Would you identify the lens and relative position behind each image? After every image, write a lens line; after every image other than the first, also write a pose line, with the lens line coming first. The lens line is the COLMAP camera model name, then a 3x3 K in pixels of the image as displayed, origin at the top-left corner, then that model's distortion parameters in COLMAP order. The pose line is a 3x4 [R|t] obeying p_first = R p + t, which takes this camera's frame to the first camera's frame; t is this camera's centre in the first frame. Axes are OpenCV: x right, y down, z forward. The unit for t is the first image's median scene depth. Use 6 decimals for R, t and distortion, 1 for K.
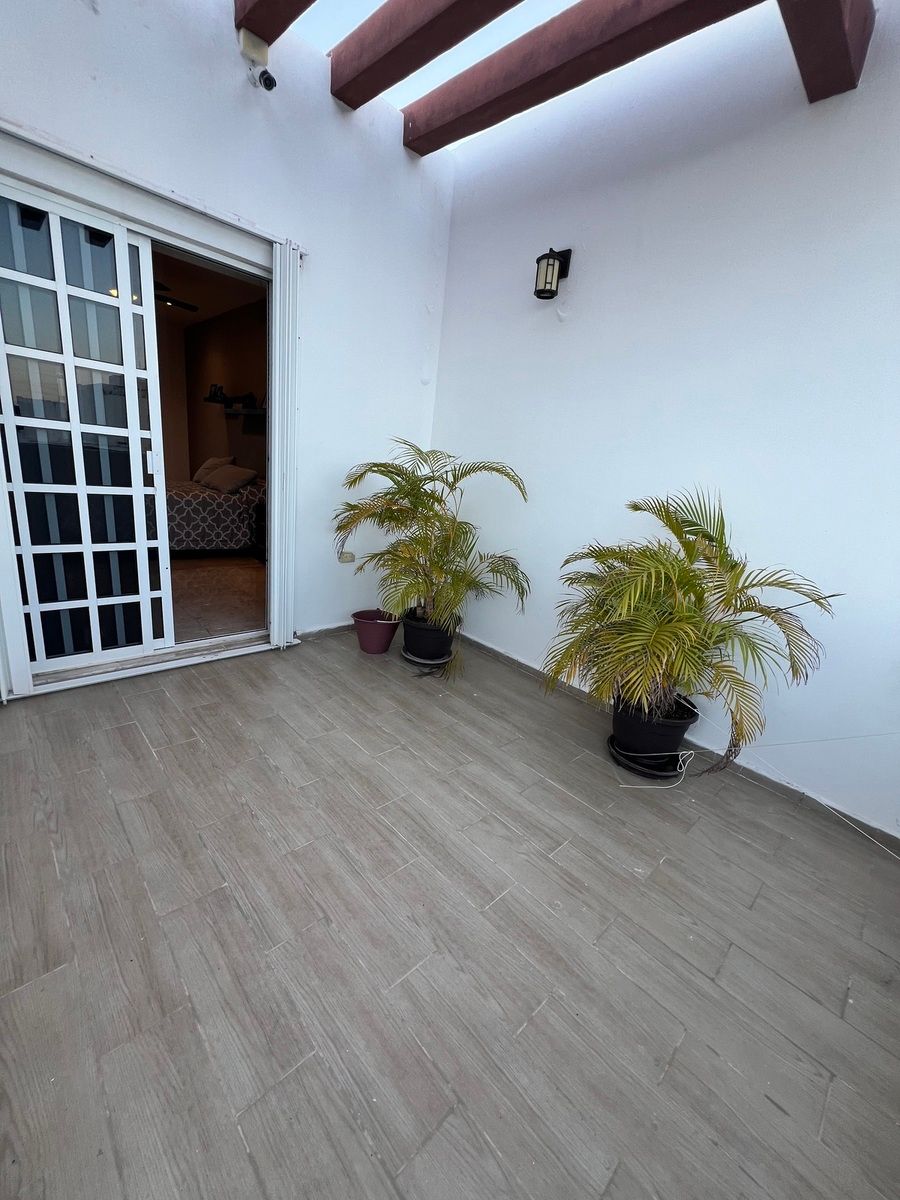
lens RADIAL K [[480.1, 0, 455.0], [0, 480.1, 602.0], [0, 0, 1]] dist [0.001013, -0.000028]
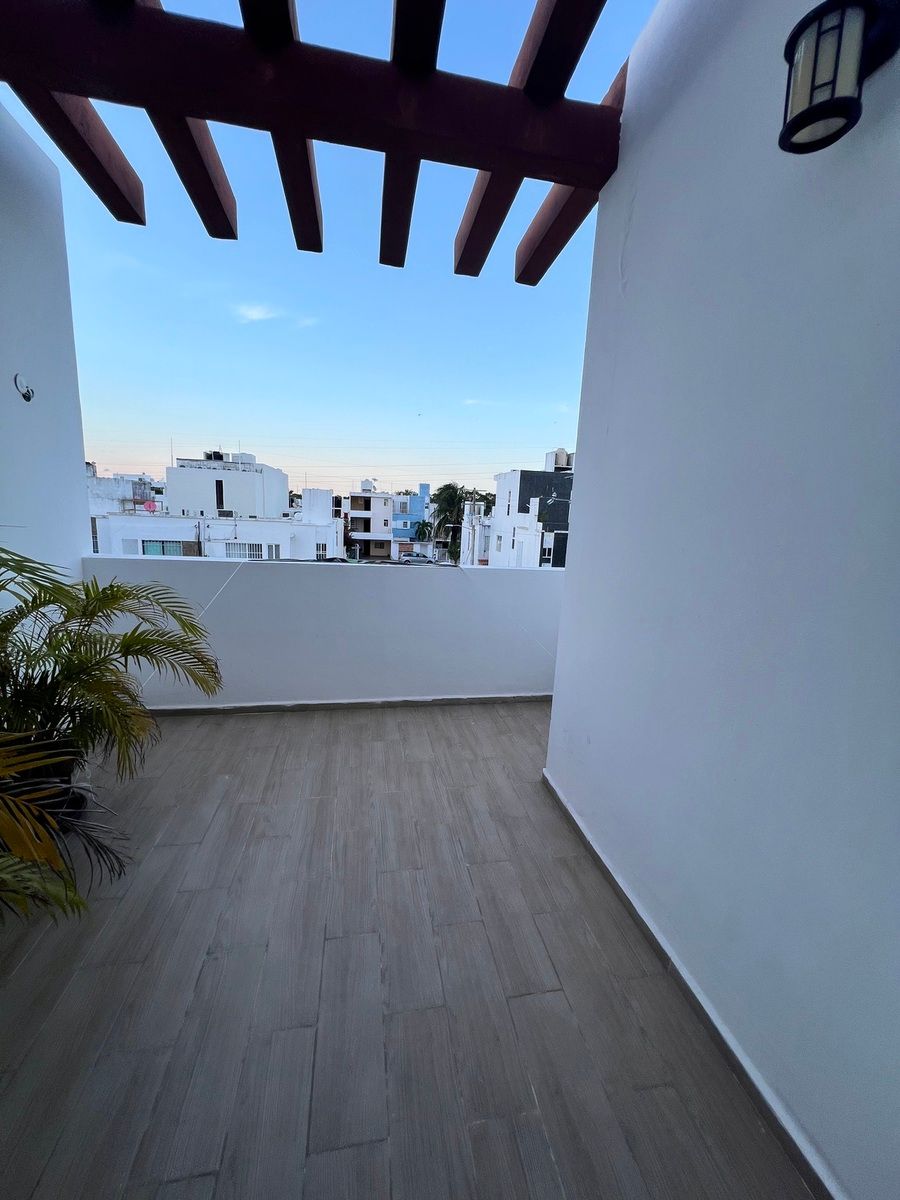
lens RADIAL K [[480.1, 0, 451.2], [0, 480.1, 596.6], [0, 0, 1]] dist [0.001013, -0.000028]
pose [[-0.819288, -0.248372, 0.516796, -0.904262], [0.022019, 0.887019, 0.461208, -0.670131], [-0.572959, 0.389242, -0.721255, 1.622195]]
